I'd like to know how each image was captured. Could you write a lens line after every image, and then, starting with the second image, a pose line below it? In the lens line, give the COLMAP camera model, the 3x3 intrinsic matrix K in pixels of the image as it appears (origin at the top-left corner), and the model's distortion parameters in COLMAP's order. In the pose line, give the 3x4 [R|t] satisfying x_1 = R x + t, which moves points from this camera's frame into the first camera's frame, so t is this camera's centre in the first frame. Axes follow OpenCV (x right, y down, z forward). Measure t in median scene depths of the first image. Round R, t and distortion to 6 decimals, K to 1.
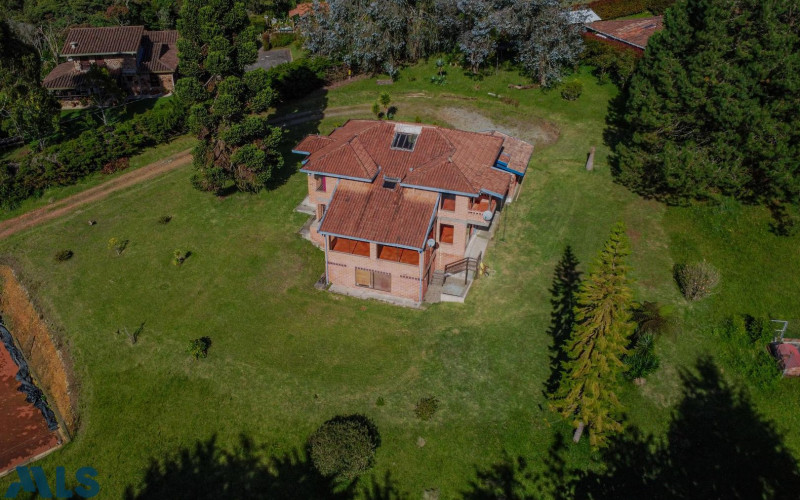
lens RADIAL K [[692.7, 0, 376.4], [0, 692.7, 249.3], [0, 0, 1]] dist [-0.019414, -0.012734]
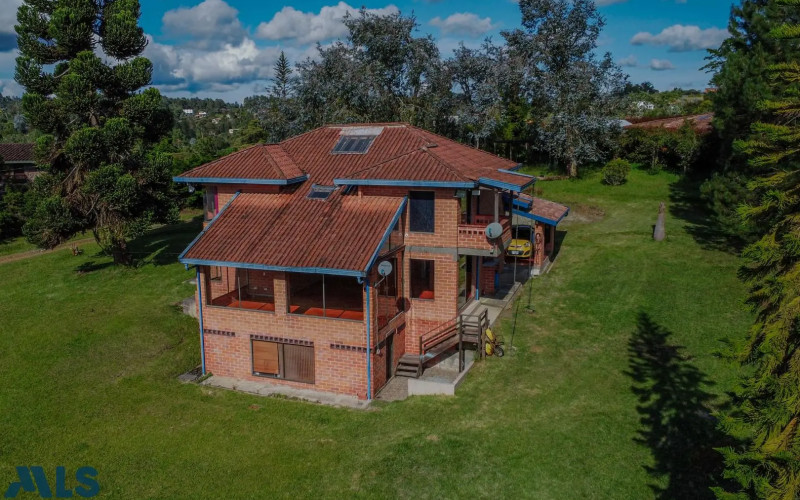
lens RADIAL K [[692.7, 0, 376.4], [0, 692.7, 249.3], [0, 0, 1]] dist [-0.019414, -0.012734]
pose [[0.999151, 0.000235, -0.041188, 0.087859], [-0.014736, 0.935835, -0.352131, 0.149050], [0.038462, 0.352439, 0.935044, 0.480491]]
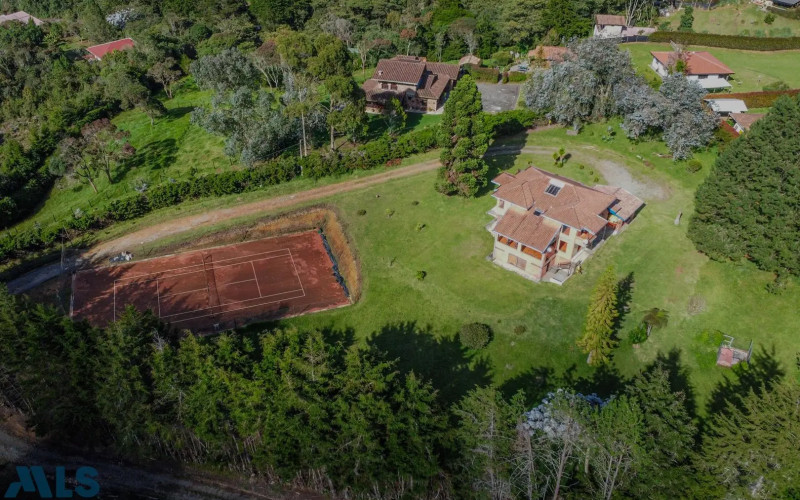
lens RADIAL K [[692.7, 0, 376.4], [0, 692.7, 249.3], [0, 0, 1]] dist [-0.019414, -0.012734]
pose [[0.928206, 0.222455, -0.298239, 0.189730], [-0.200784, 0.974327, 0.101849, -0.100882], [0.313239, -0.034655, 0.949042, -0.862777]]
